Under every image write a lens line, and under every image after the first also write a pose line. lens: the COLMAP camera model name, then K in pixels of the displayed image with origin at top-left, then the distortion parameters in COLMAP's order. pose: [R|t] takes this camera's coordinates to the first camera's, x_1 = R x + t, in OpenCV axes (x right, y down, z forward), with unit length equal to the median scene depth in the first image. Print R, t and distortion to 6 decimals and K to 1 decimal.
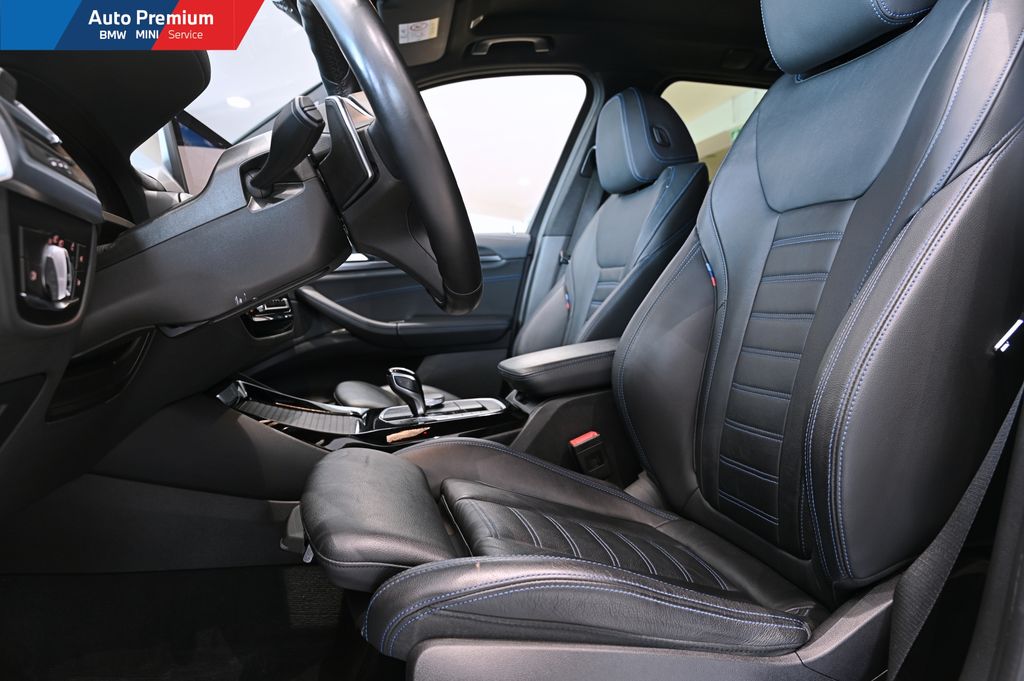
lens RADIAL K [[684.4, 0, 512.0], [0, 684.4, 340.5], [0, 0, 1]] dist [-0.001122, -0.000104]
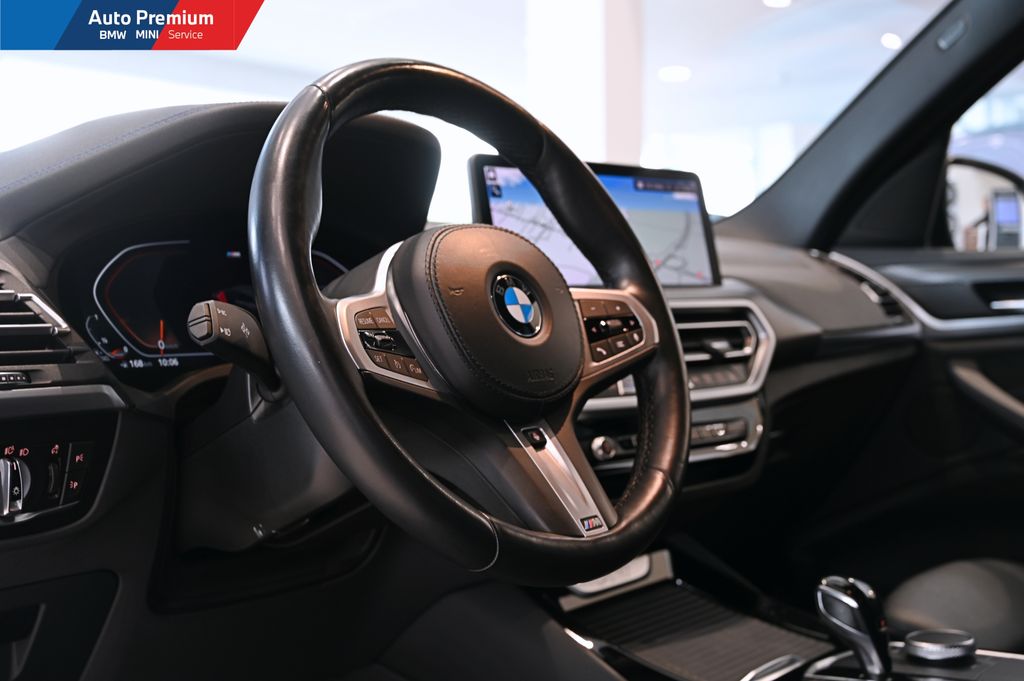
lens RADIAL K [[1296.9, 0, 512.0], [0, 1296.9, 340.5], [0, 0, 1]] dist [0.005196, 0.033262]
pose [[0.596827, 0.017580, -0.802177, 0.441193], [-0.036236, 0.999330, -0.005060, -0.117239], [0.801551, 0.032088, 0.597065, 0.176718]]
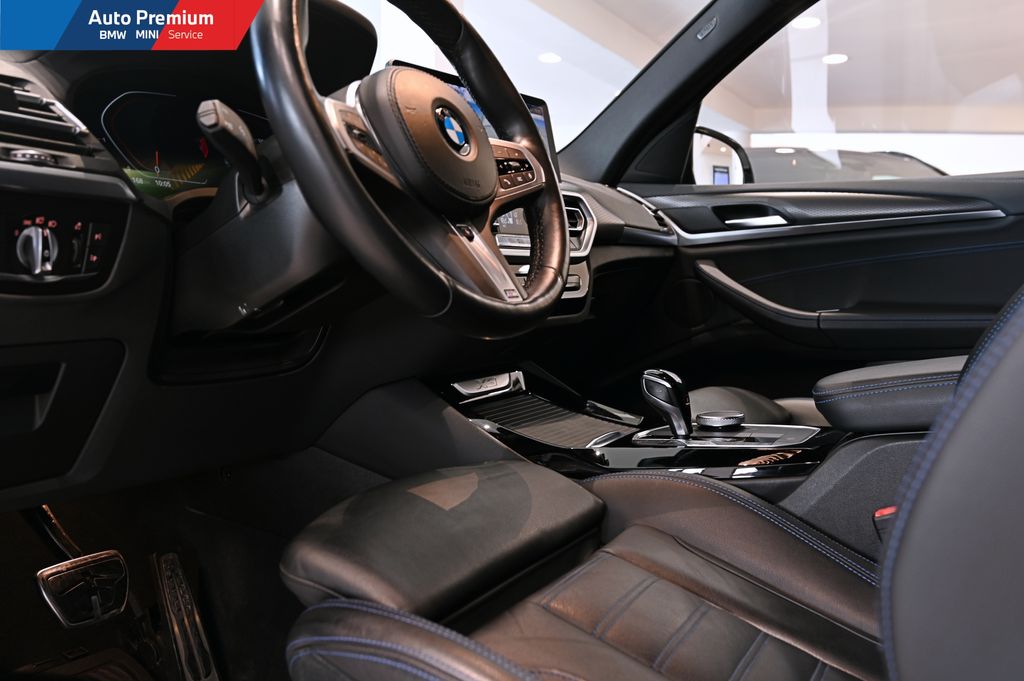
lens RADIAL K [[886.2, 0, 512.0], [0, 886.2, 340.5], [0, 0, 1]] dist [-0.000385, -0.004710]
pose [[0.728906, 0.053204, -0.682543, 0.343262], [-0.046949, 0.998513, 0.027695, -0.009595], [0.683002, 0.011858, 0.730320, 0.170266]]
